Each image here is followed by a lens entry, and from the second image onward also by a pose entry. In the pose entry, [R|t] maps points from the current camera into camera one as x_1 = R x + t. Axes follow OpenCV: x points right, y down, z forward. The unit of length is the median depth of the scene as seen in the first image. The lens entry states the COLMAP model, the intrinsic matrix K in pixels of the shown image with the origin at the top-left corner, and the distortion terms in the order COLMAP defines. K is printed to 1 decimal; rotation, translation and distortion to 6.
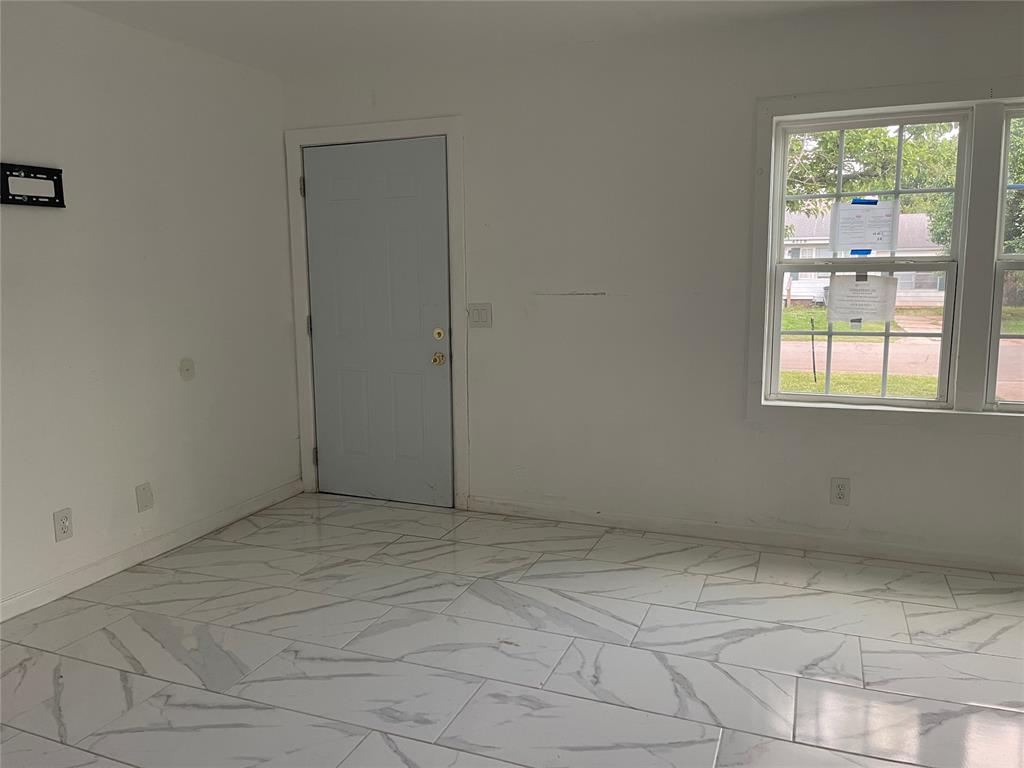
lens RADIAL K [[774.7, 0, 502.4], [0, 774.7, 381.5], [0, 0, 1]] dist [0.048857, -0.083916]
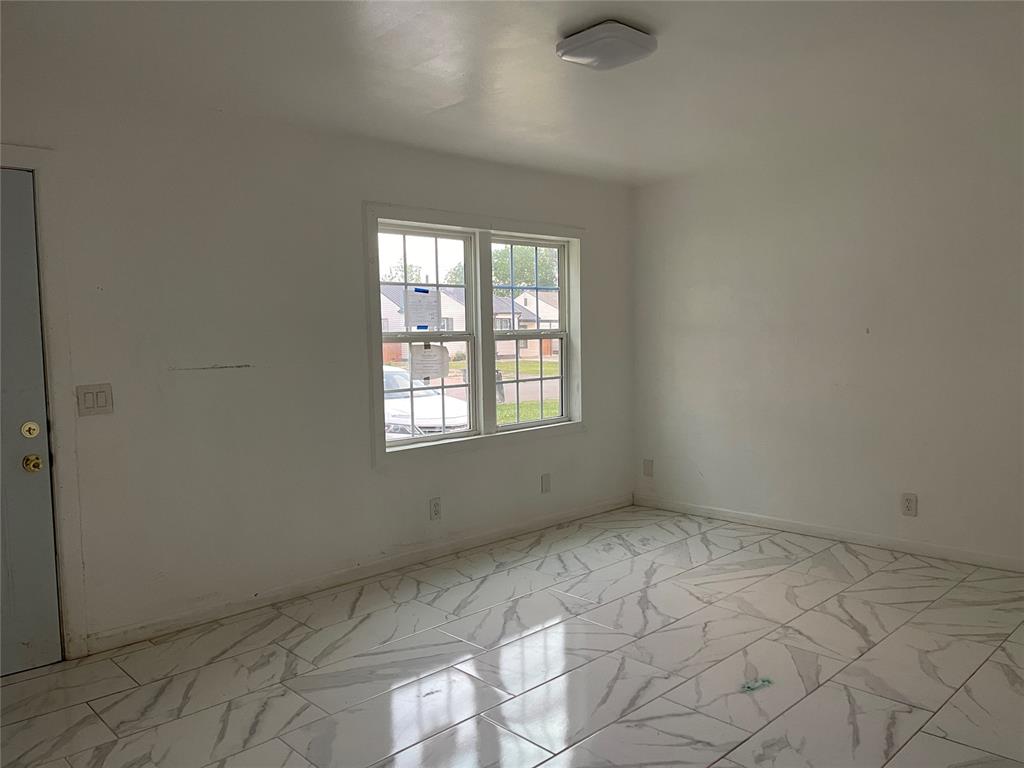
lens RADIAL K [[774.7, 0, 502.4], [0, 774.7, 381.5], [0, 0, 1]] dist [0.048857, -0.083916]
pose [[0.402728, -0.049171, 0.913998, -0.703411], [0.150123, 0.988582, -0.012964, -0.036523], [-0.902925, 0.142433, 0.405512, 0.348437]]
